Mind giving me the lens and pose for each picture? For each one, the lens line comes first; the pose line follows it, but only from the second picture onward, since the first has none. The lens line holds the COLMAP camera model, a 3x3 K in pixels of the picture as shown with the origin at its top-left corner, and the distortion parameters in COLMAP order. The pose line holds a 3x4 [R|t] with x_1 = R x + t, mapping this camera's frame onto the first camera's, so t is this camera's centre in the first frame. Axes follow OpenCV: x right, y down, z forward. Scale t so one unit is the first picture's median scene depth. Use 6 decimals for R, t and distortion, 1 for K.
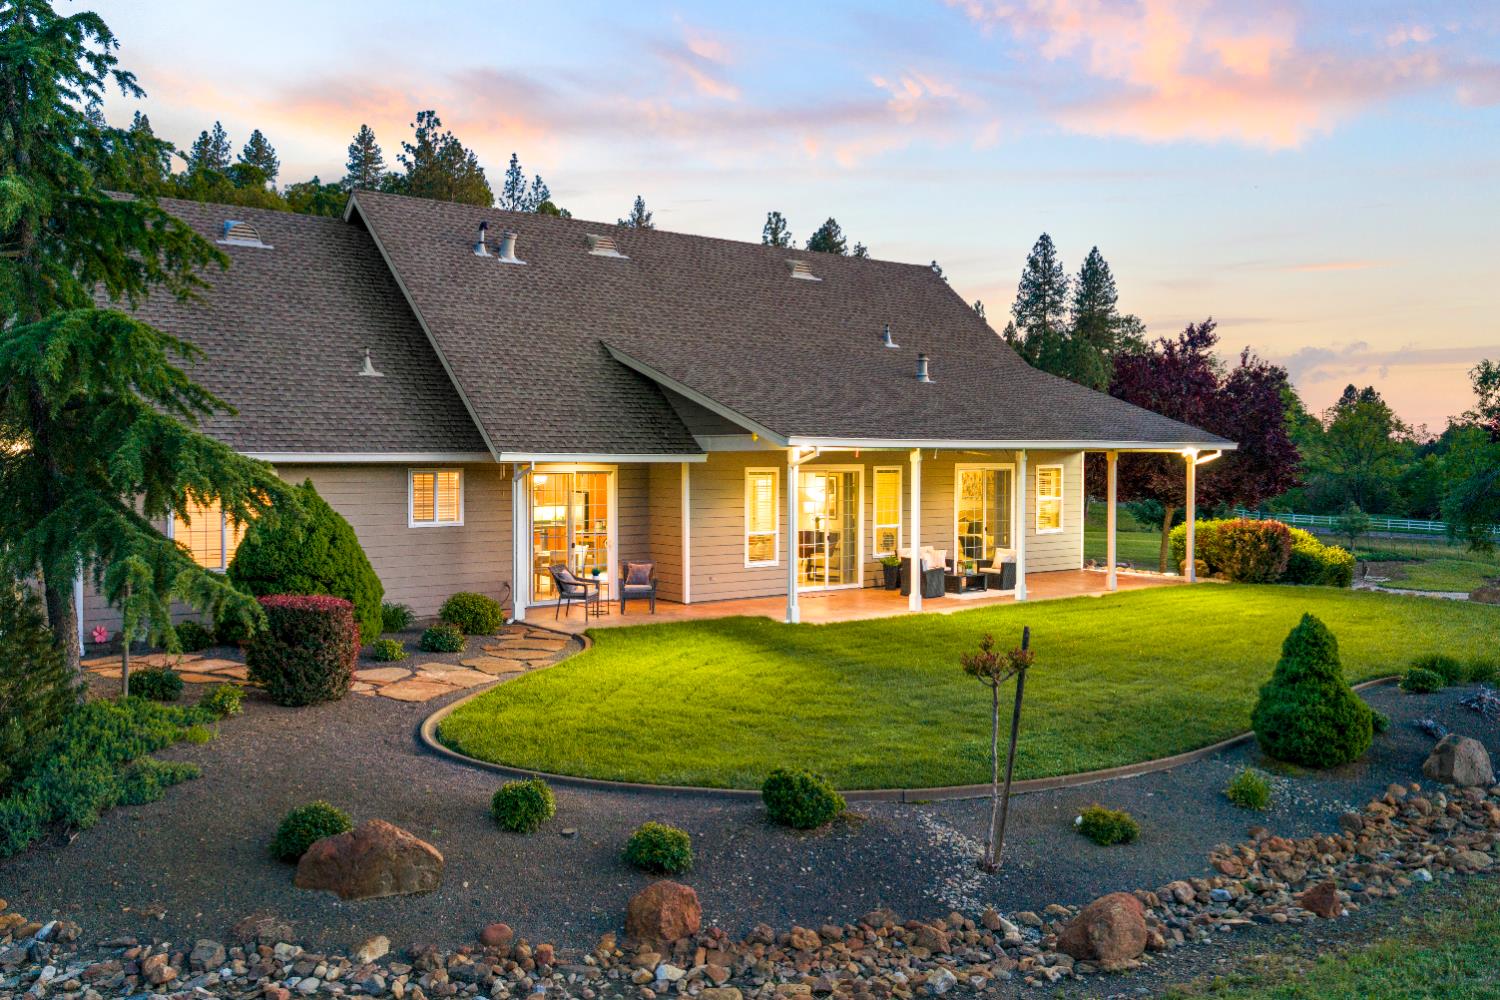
lens RADIAL K [[1254.4, 0, 757.9], [0, 1254.4, 471.4], [0, 0, 1]] dist [0.019558, -0.035872]
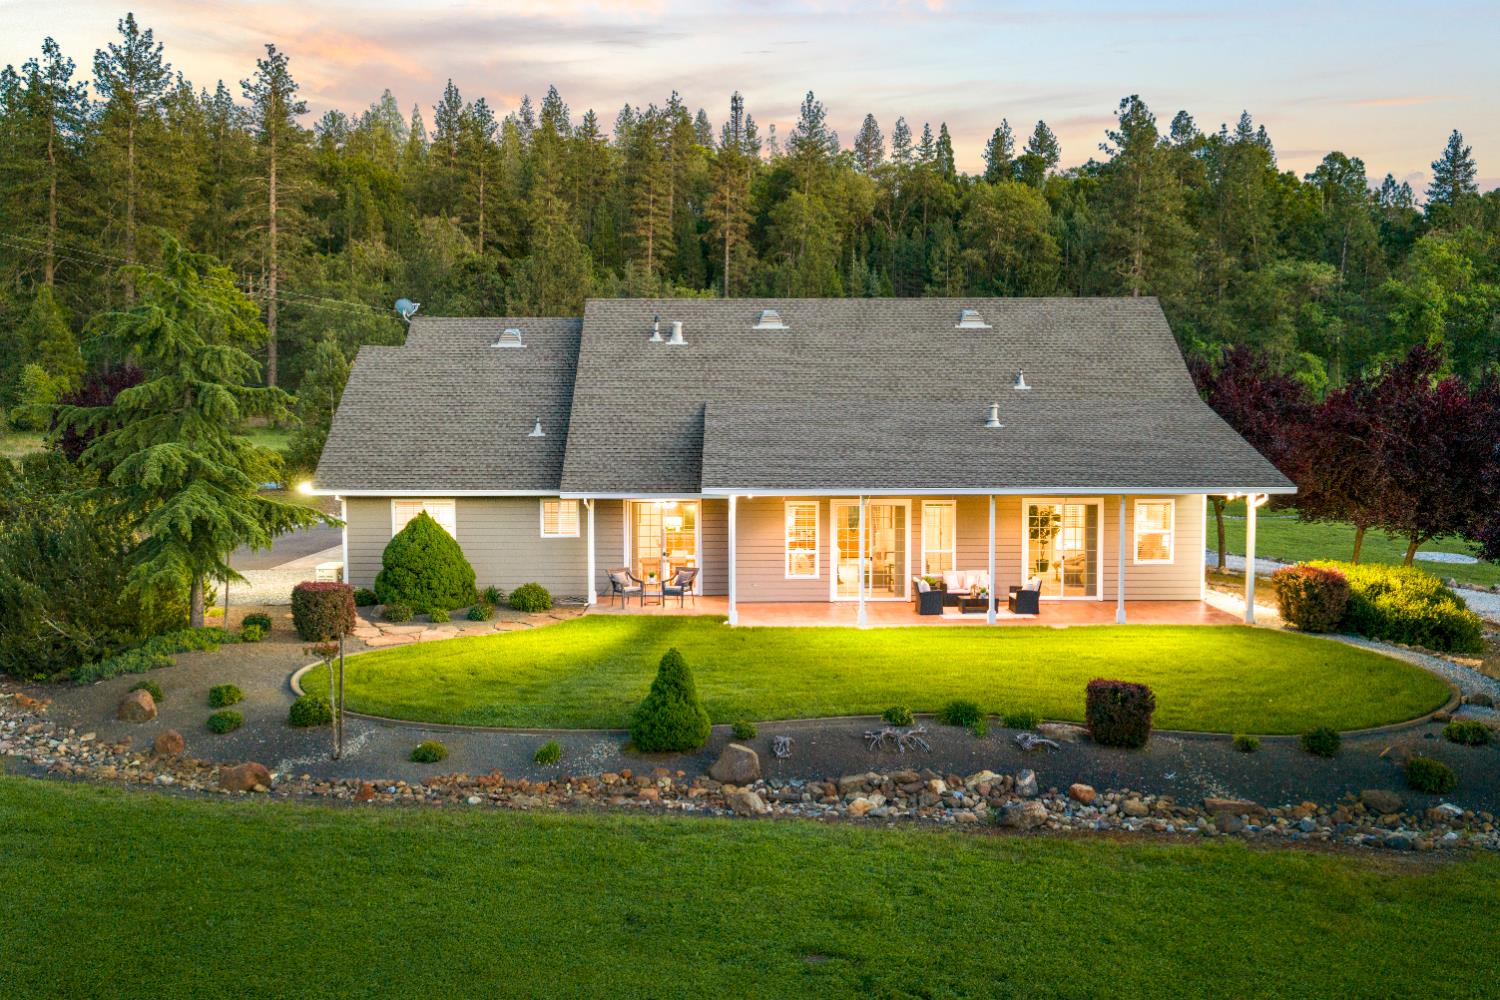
lens RADIAL K [[1254.4, 0, 742.0], [0, 1254.4, 503.5], [0, 0, 1]] dist [0.019558, -0.035872]
pose [[0.791387, 0.037236, -0.610180, 0.762680], [-0.005019, 0.998505, 0.054425, -0.072925], [0.611295, -0.040008, 0.790391, -0.048603]]
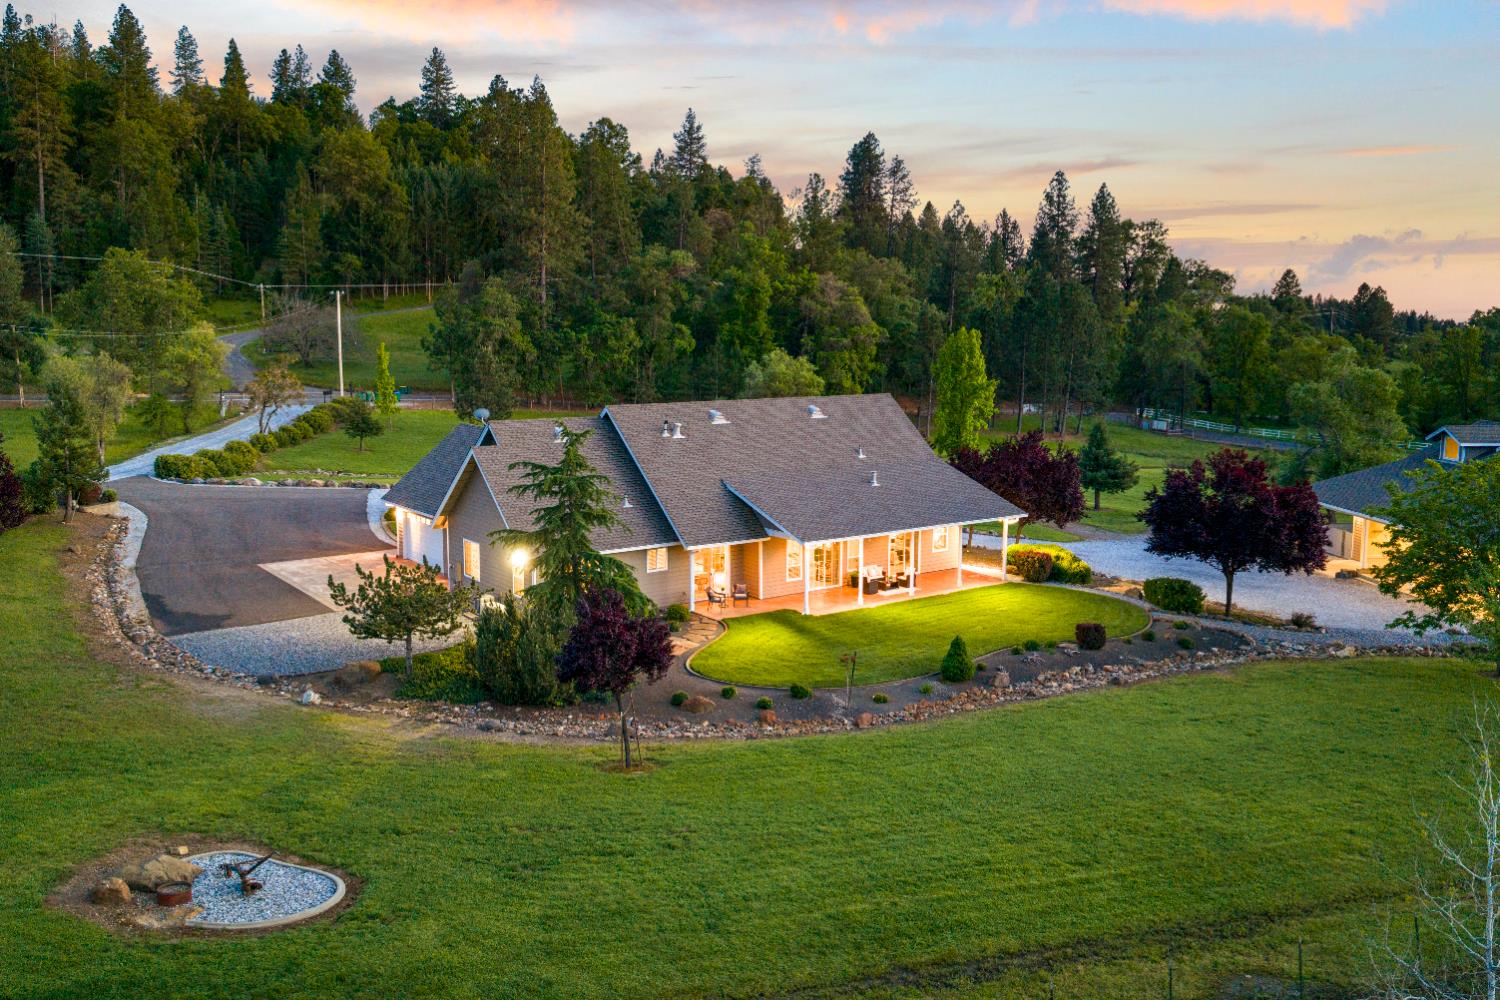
lens RADIAL K [[1254.4, 0, 778.0], [0, 1254.4, 485.9], [0, 0, 1]] dist [0.019558, -0.035872]
pose [[0.999811, 0.005107, -0.018738, 0.015711], [-0.002886, 0.993162, 0.116706, -0.364776], [0.019205, -0.116630, 0.992990, -1.234958]]
